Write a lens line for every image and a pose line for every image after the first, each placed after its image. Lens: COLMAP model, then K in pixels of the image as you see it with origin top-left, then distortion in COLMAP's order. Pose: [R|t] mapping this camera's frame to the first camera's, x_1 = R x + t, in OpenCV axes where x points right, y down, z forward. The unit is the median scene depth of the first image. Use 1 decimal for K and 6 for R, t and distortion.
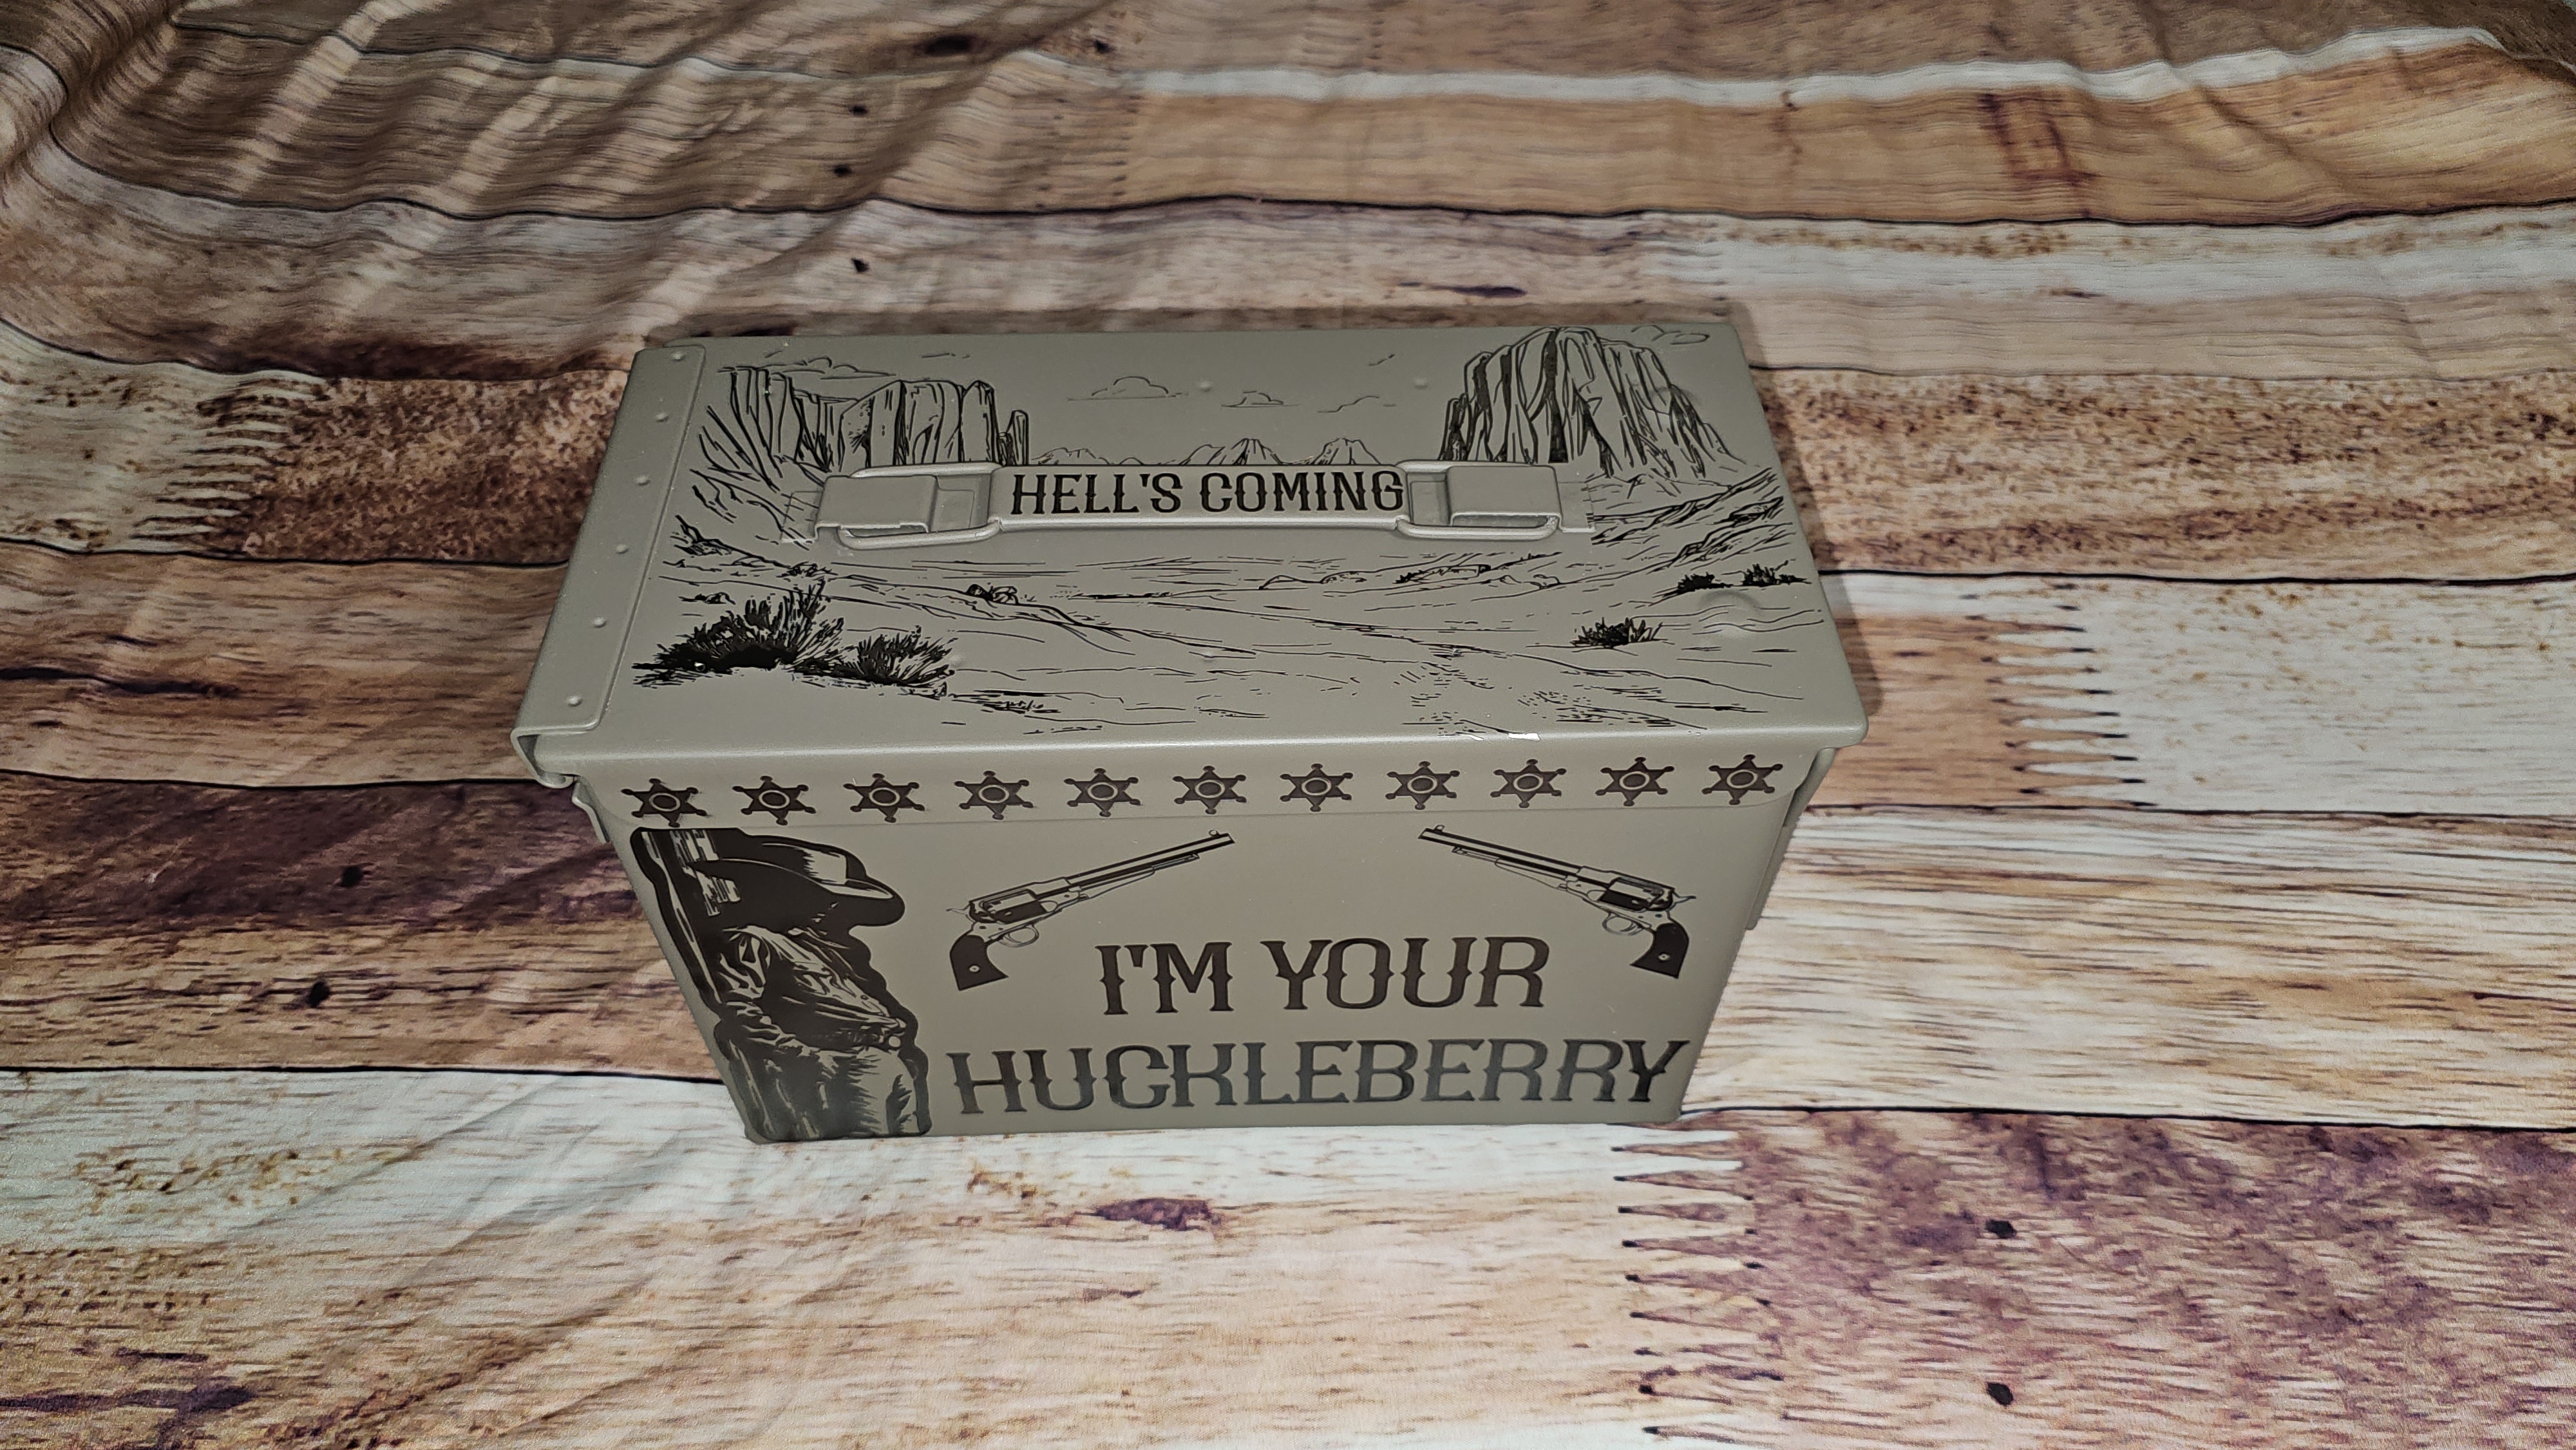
lens RADIAL K [[1706.8, 0, 1288.0], [0, 1706.8, 725.0], [0, 0, 1]] dist [0.038152, -0.051452]
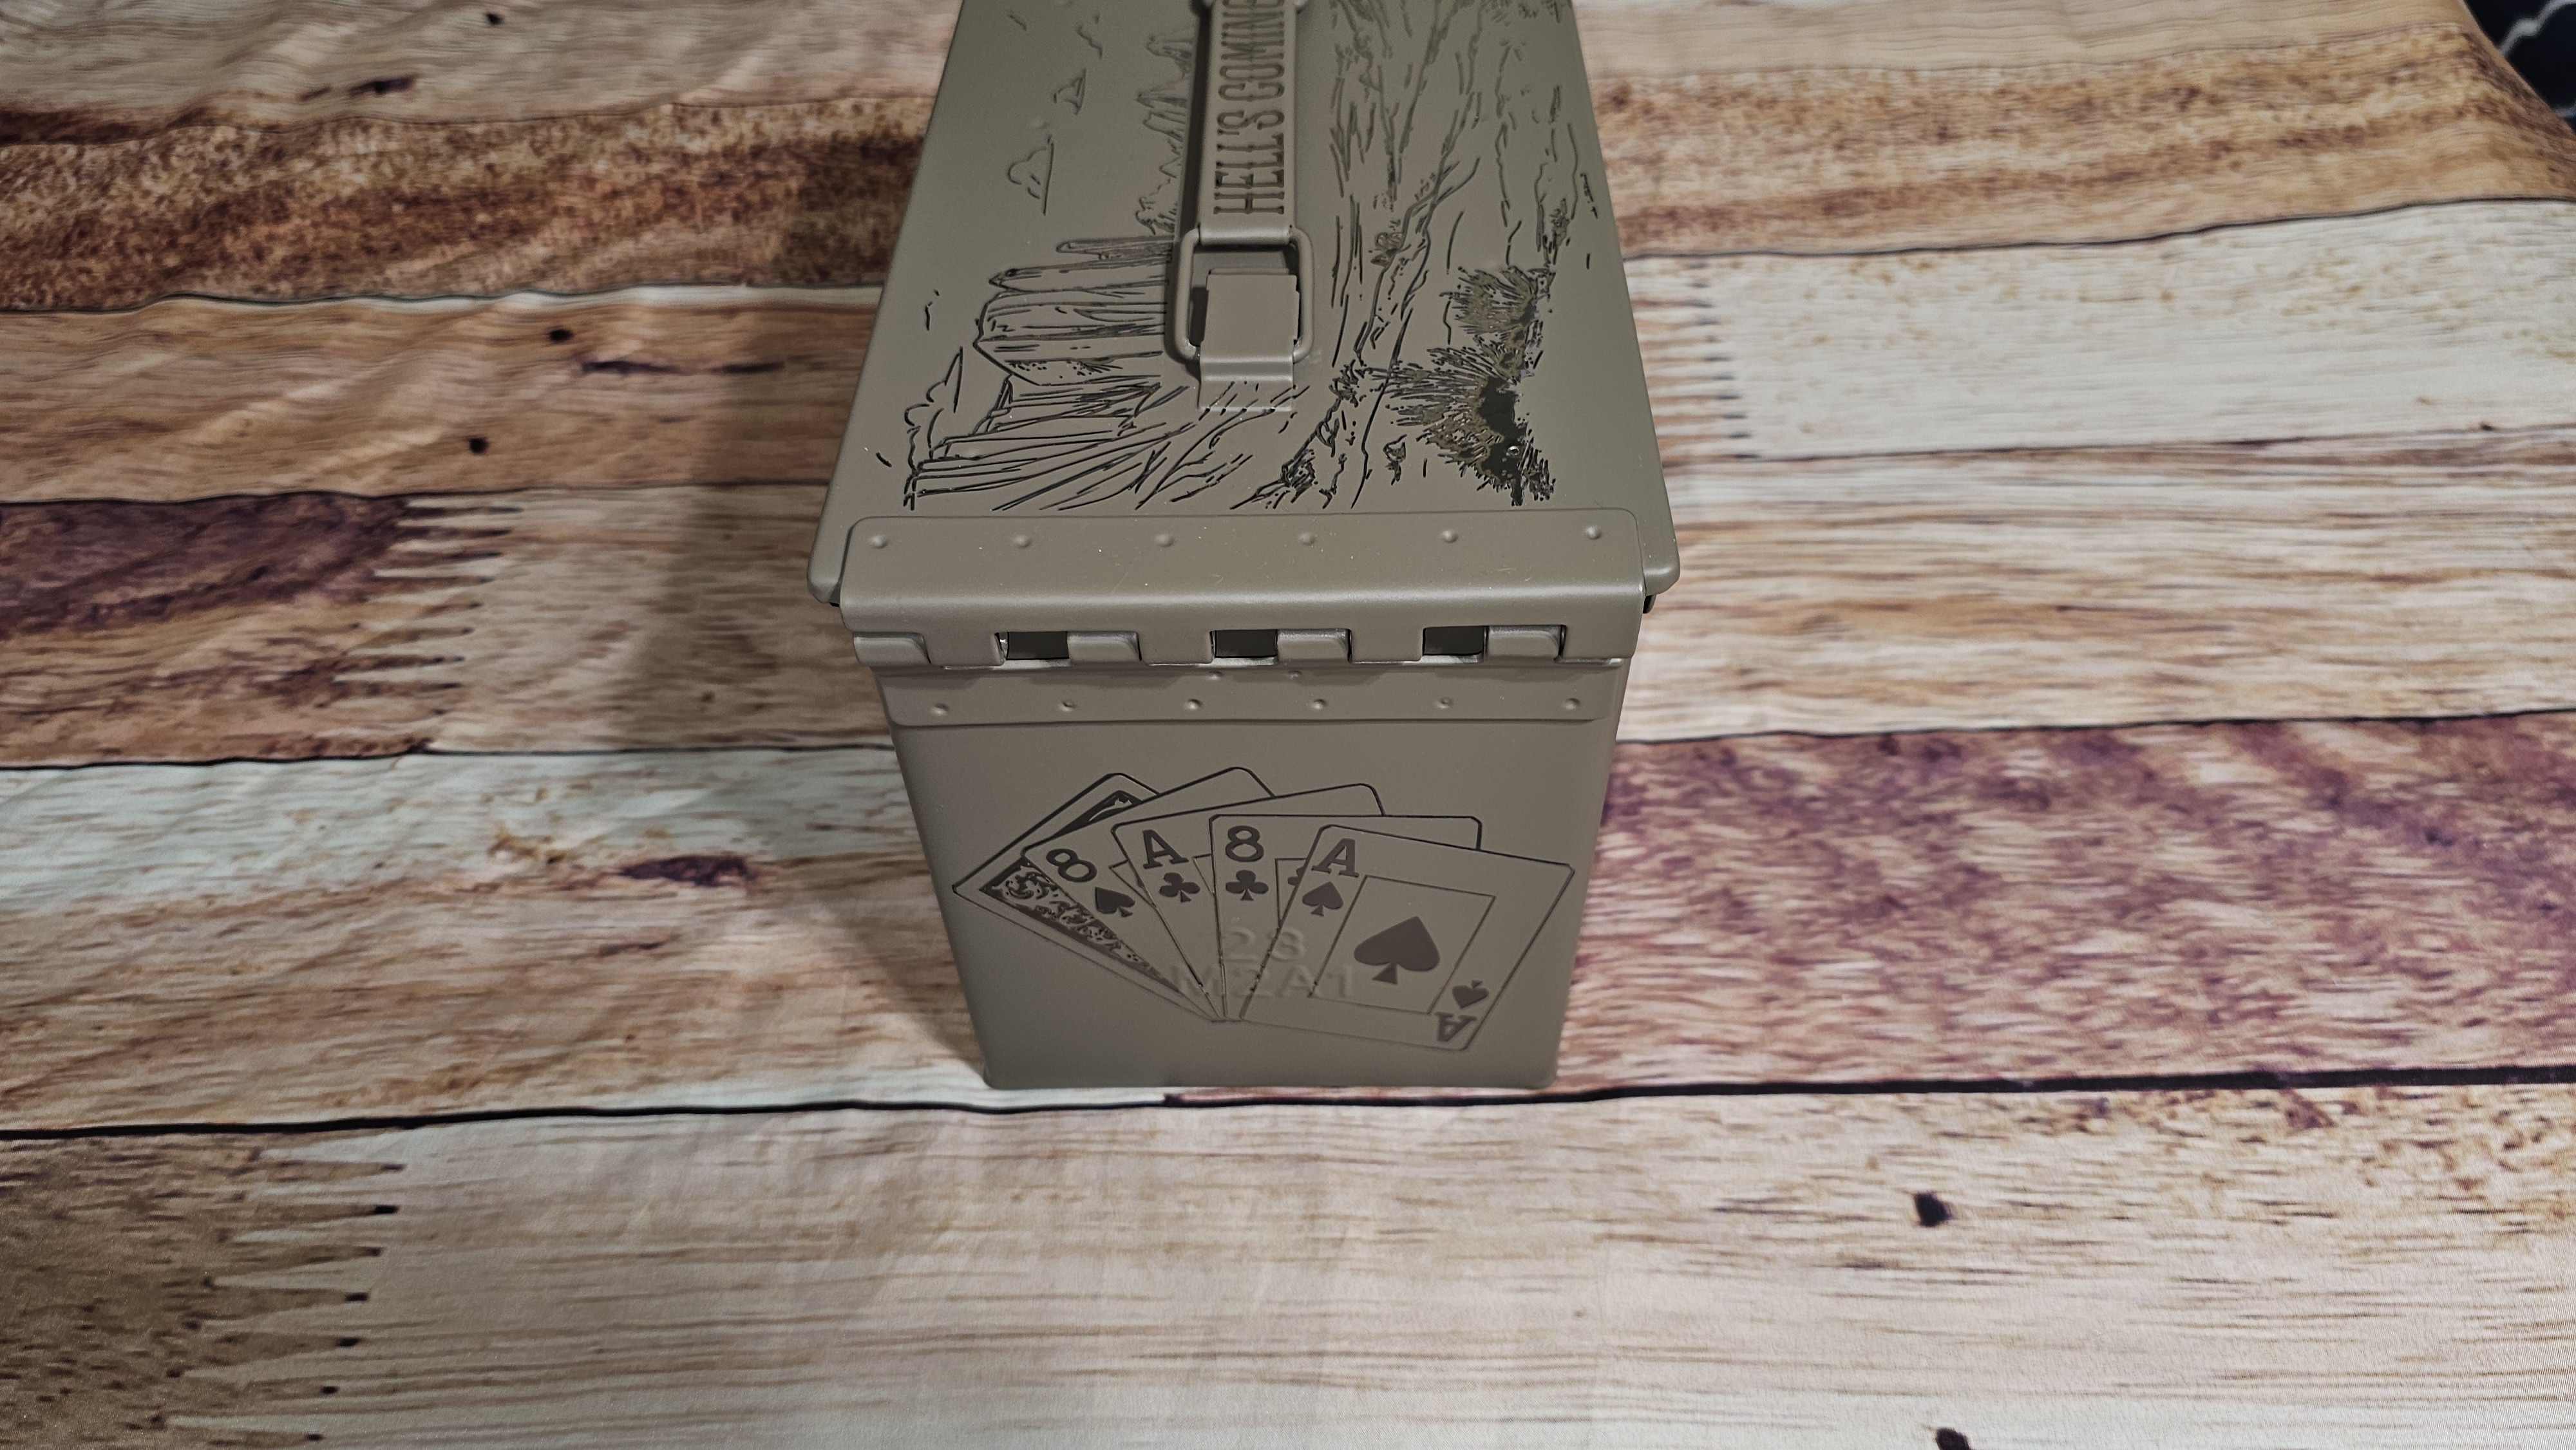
lens RADIAL K [[1723.6, 0, 1292.1], [0, 1723.6, 700.2], [0, 0, 1]] dist [0.012234, -0.015809]
pose [[0.998388, -0.045884, 0.033416, 0.228100], [0.045422, 0.998863, 0.014456, 0.185591], [-0.034041, -0.012915, 0.999337, 0.023637]]
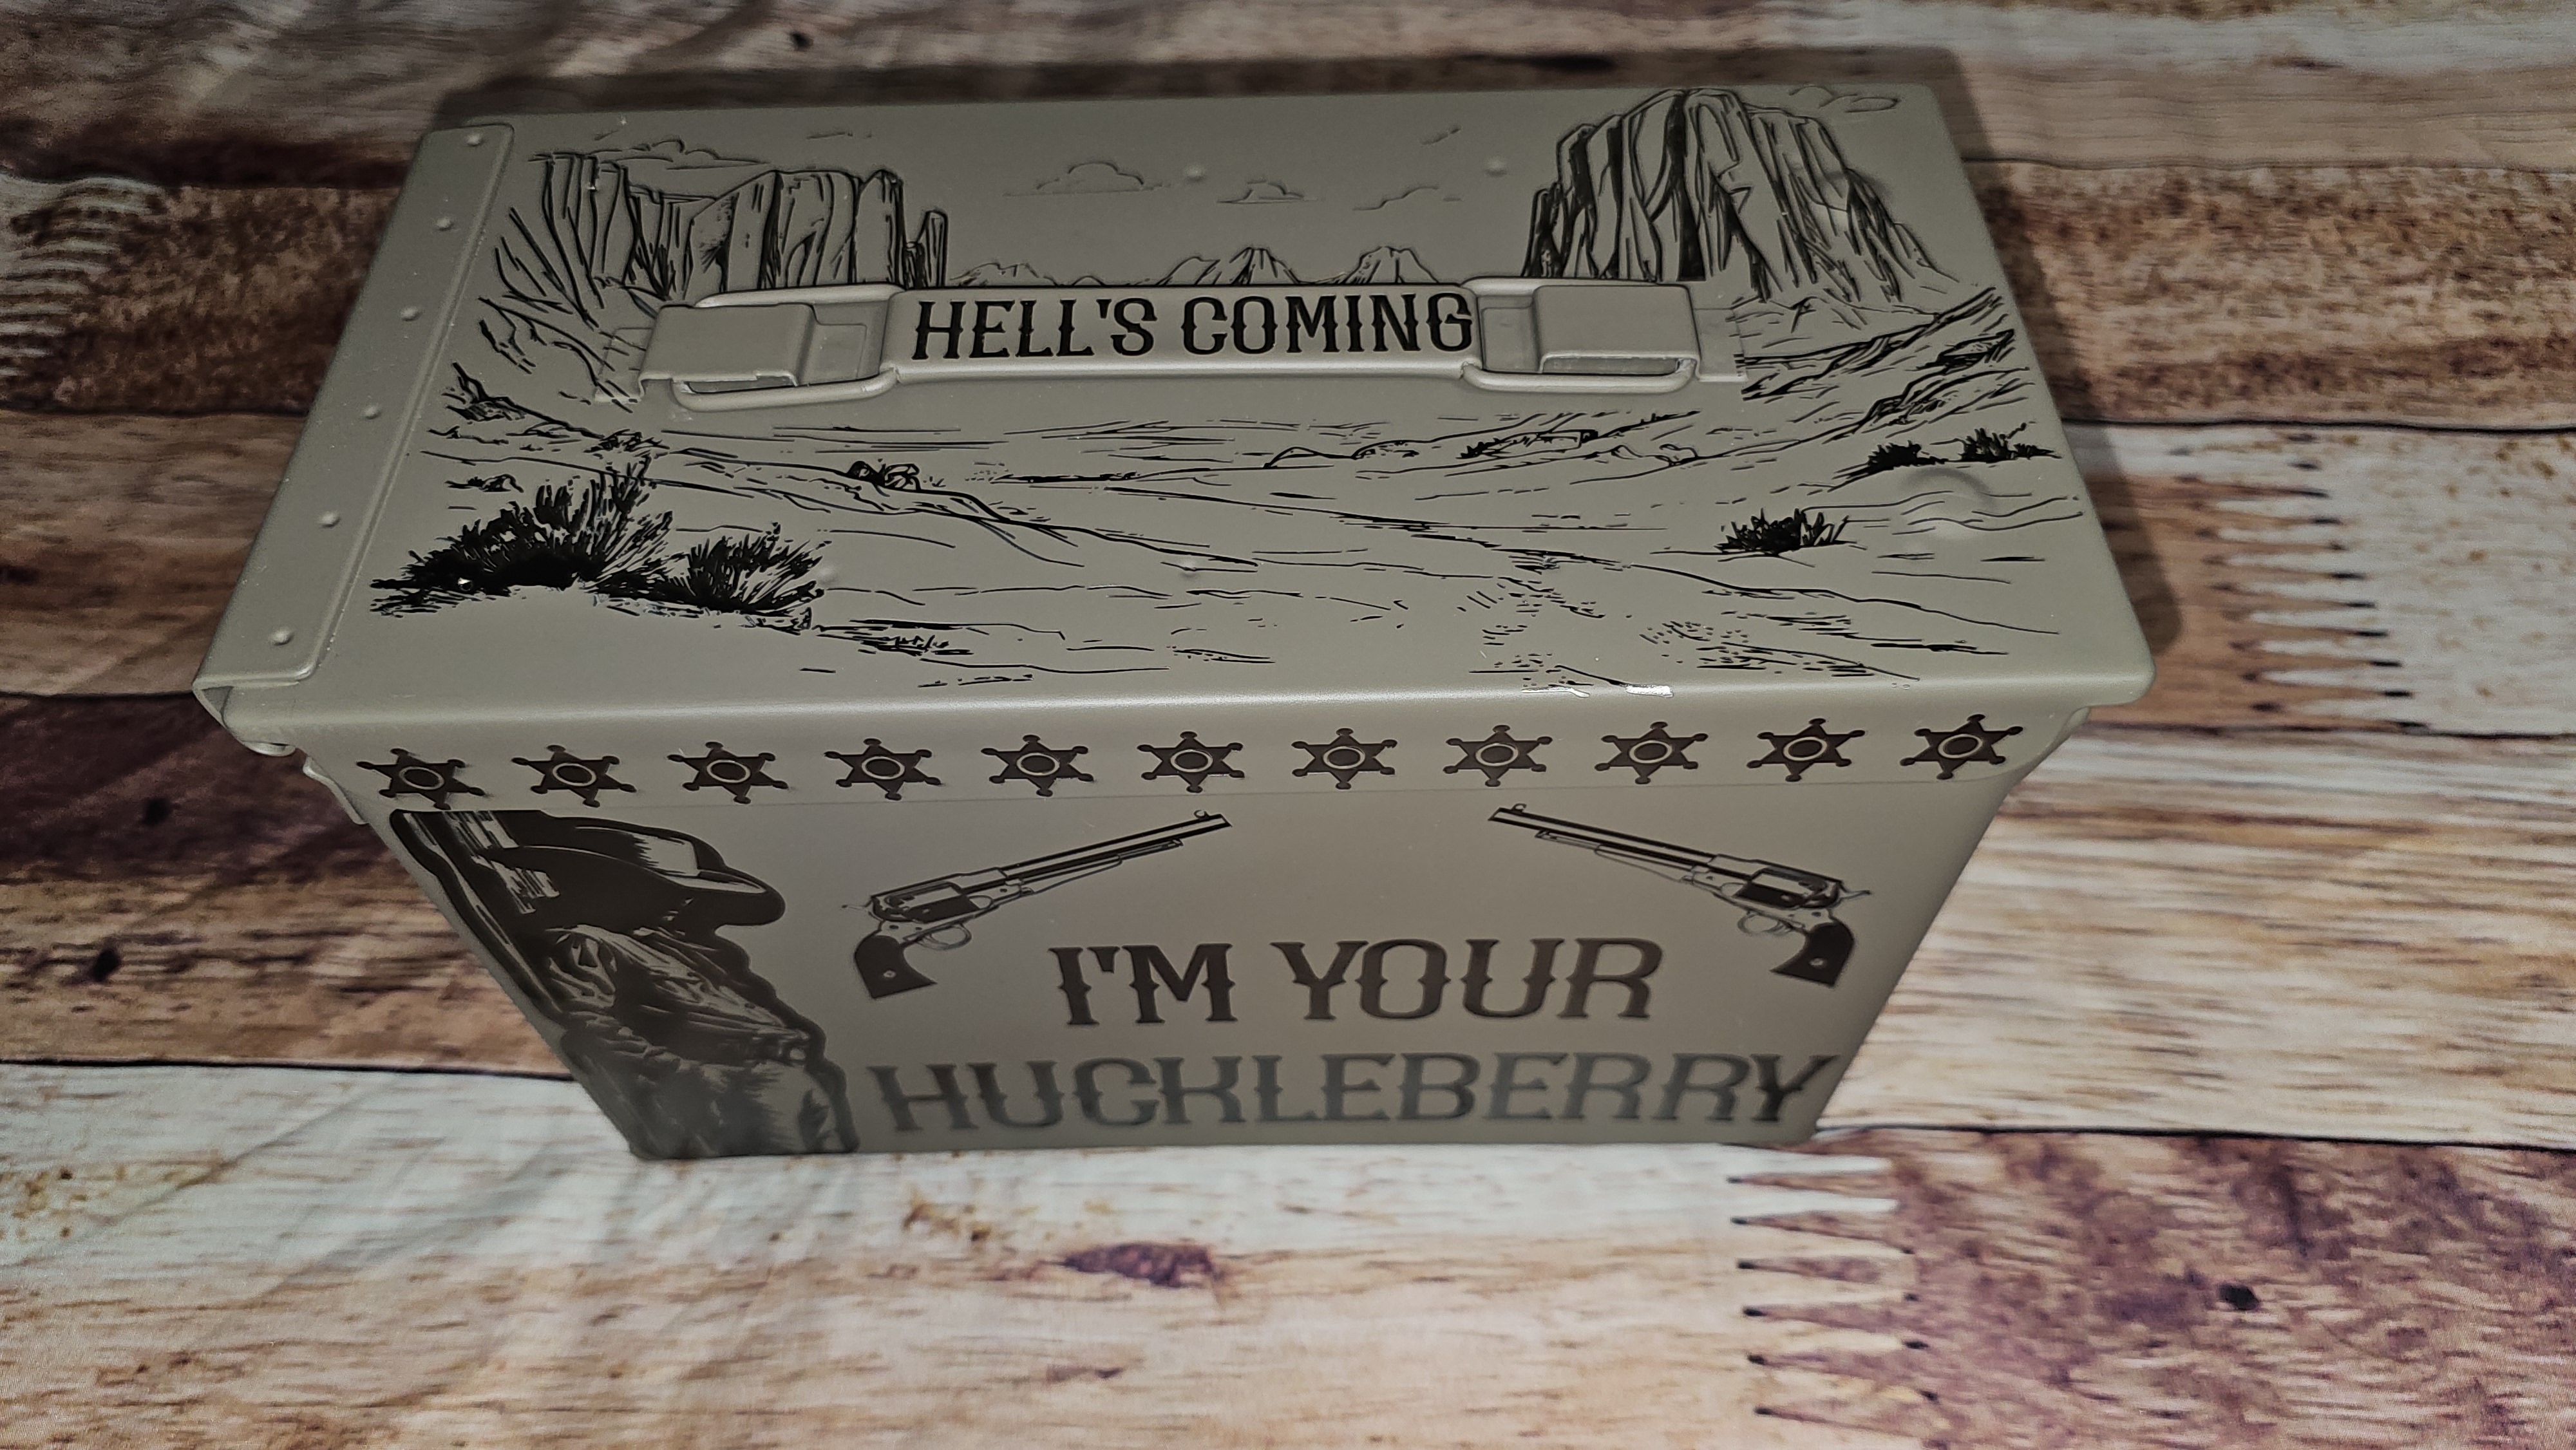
lens RADIAL K [[1731.5, 0, 1283.4], [0, 1731.5, 717.6], [0, 0, 1]] dist [0.005764, -0.012866]
pose [[0.999600, 0.002220, -0.028194, 0.008978], [0.000457, 0.995516, 0.094591, -0.036669], [0.028277, -0.094566, 0.995117, 0.234756]]
